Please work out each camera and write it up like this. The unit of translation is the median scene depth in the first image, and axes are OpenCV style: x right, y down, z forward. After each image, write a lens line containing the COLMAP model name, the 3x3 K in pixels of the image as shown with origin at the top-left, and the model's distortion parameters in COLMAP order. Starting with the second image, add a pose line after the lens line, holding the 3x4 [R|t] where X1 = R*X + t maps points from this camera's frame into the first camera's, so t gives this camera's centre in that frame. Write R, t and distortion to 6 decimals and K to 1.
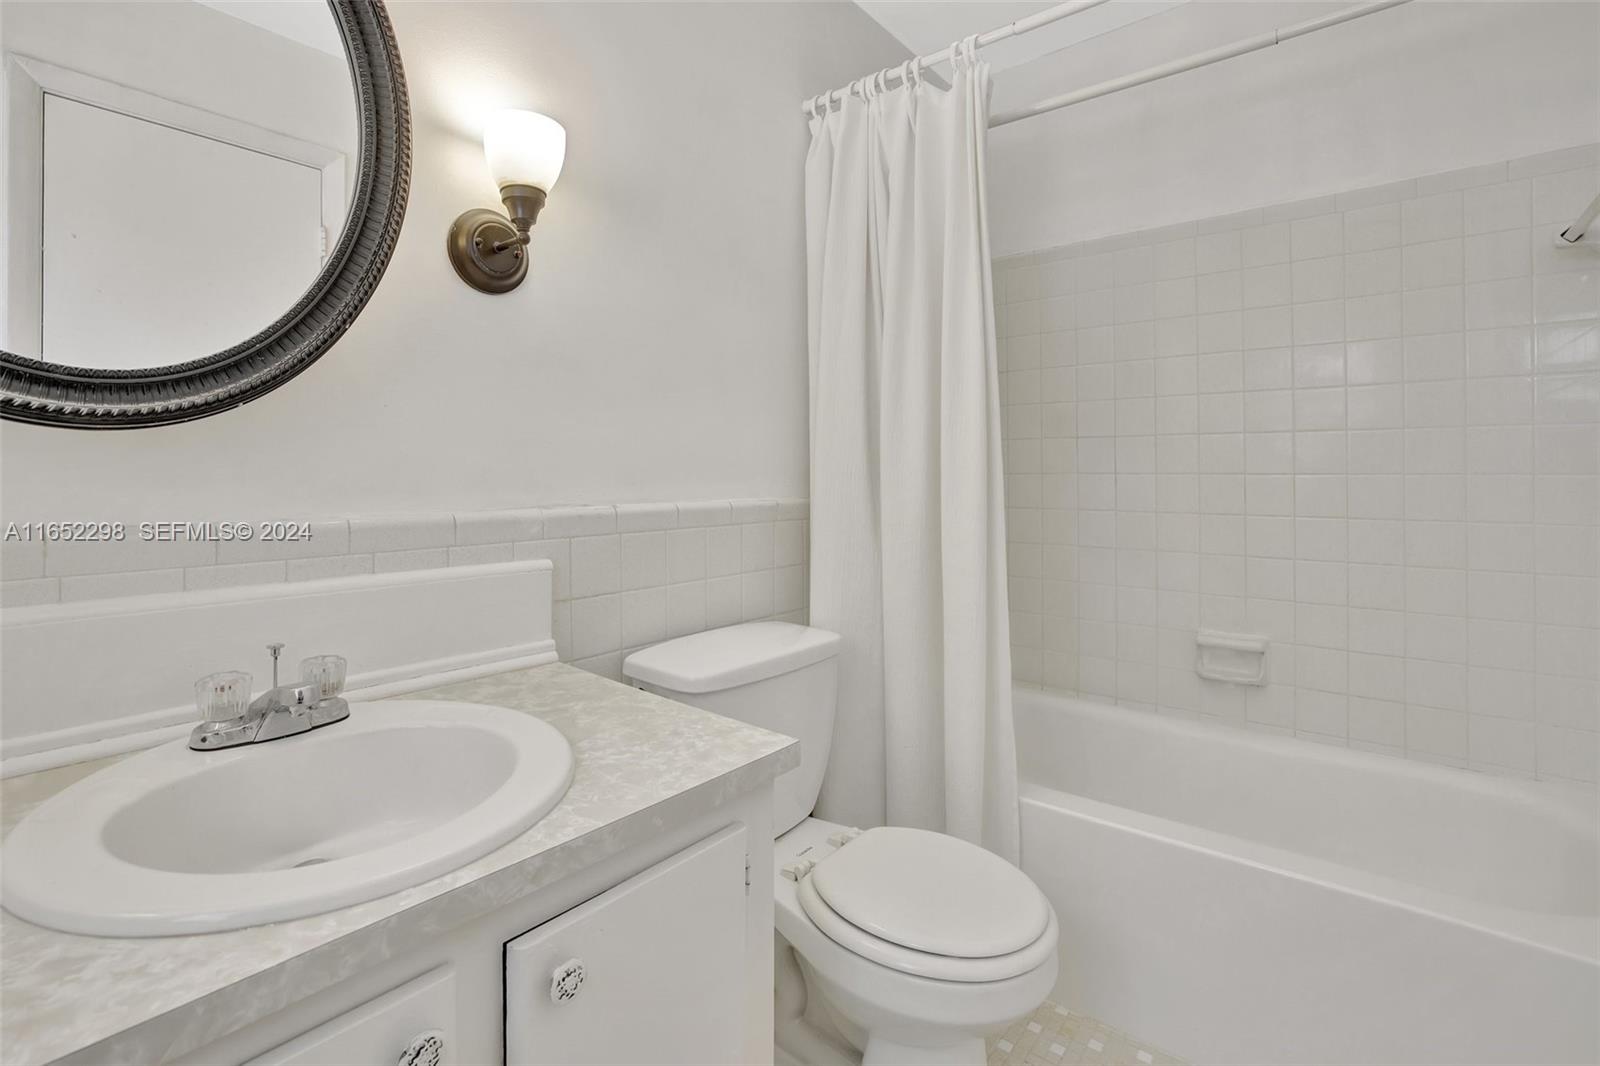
lens RADIAL K [[713.0, 0, 802.9], [0, 713.0, 453.1], [0, 0, 1]] dist [-0.030074, 0.000800]
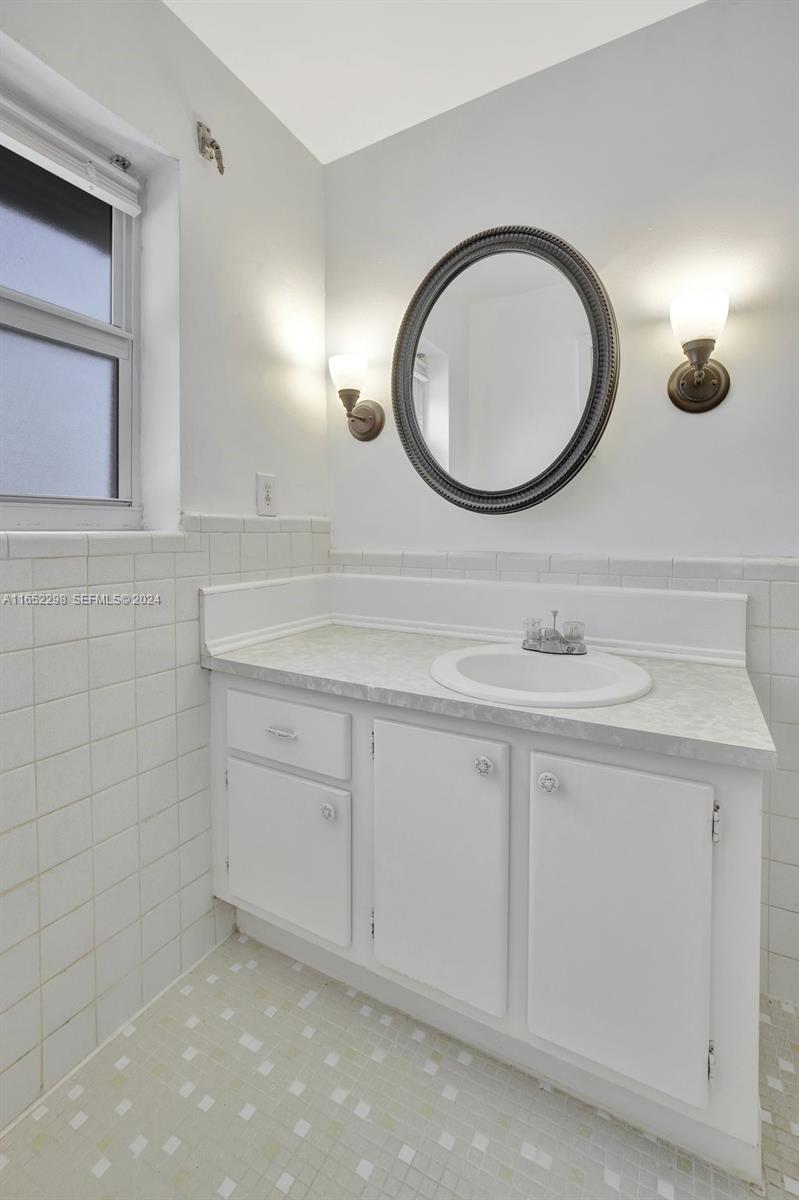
lens RADIAL K [[522.3, 0, 398.2], [0, 522.3, 514.4], [0, 0, 1]] dist [-0.045530, 0.014757]
pose [[0.188763, -0.037230, -0.981317, 0.559417], [0.022003, 0.999191, -0.033675, 0.015816], [0.981776, -0.015236, 0.189430, 0.170922]]
